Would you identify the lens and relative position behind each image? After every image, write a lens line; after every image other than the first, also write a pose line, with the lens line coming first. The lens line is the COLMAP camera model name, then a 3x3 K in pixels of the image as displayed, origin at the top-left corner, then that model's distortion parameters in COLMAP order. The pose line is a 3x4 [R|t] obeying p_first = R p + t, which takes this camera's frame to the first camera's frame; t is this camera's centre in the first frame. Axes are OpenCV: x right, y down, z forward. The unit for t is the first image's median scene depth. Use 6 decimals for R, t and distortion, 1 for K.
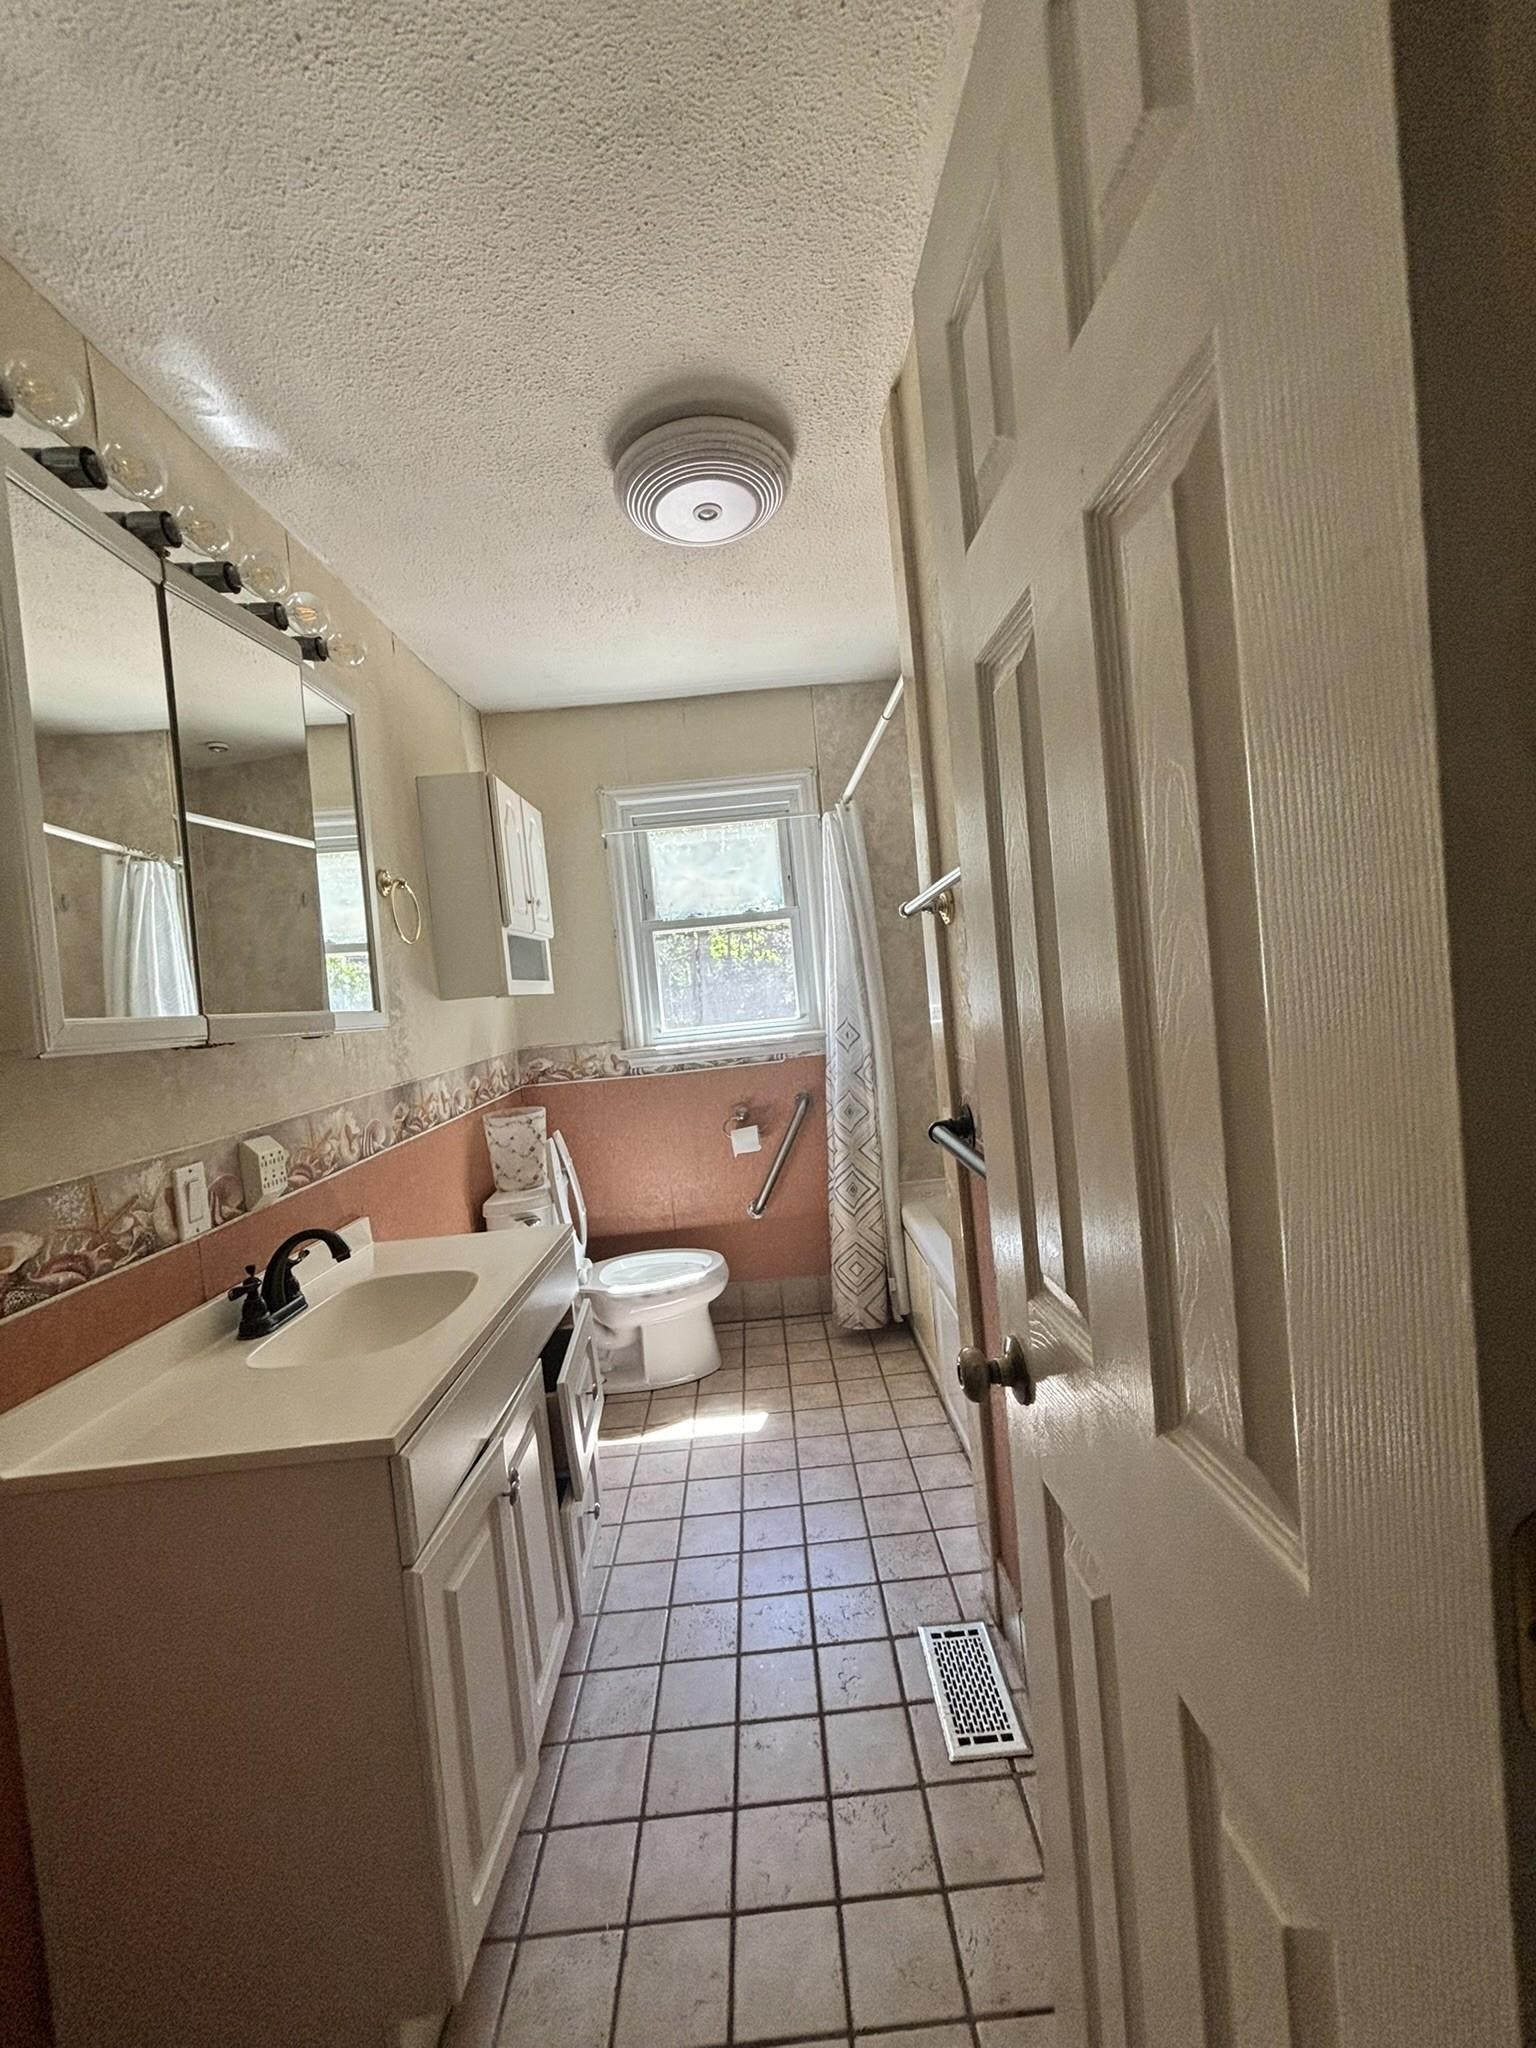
lens RADIAL K [[822.9, 0, 768.3], [0, 822.9, 1025.7], [0, 0, 1]] dist [-0.013926, 0.000460]
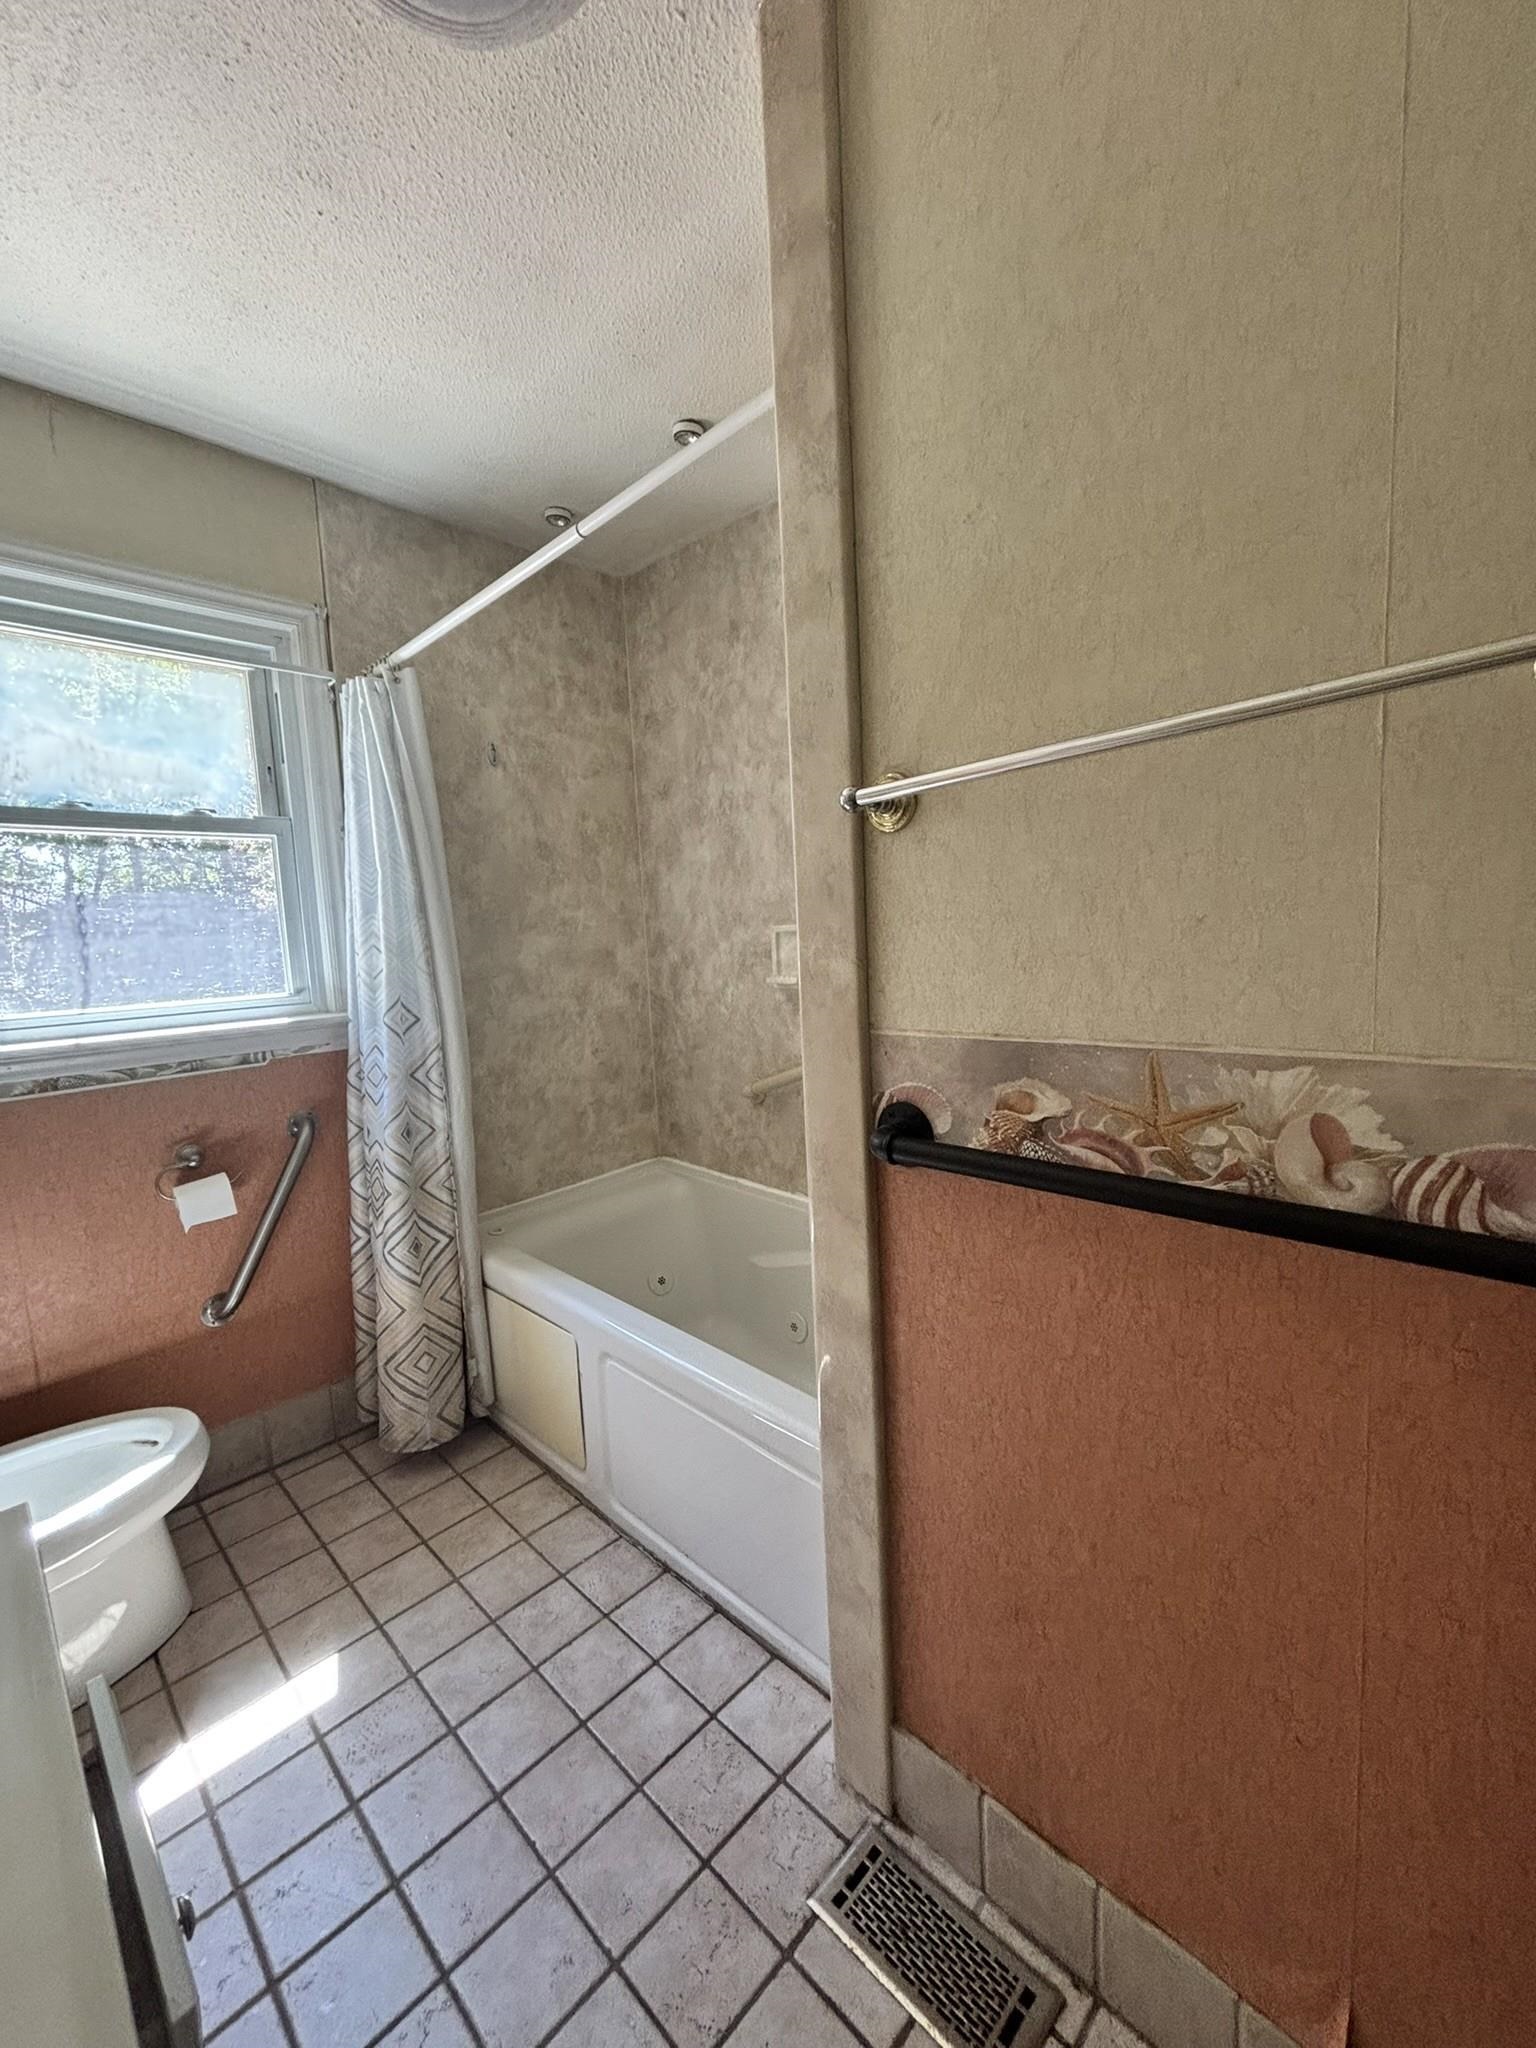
lens RADIAL K [[822.9, 0, 771.0], [0, 822.9, 1020.3], [0, 0, 1]] dist [-0.013926, 0.000460]
pose [[0.703577, -0.015684, 0.710446, -0.167566], [0.005336, 0.999845, 0.016788, 0.002379], [-0.710599, -0.008020, 0.703551, 0.317118]]
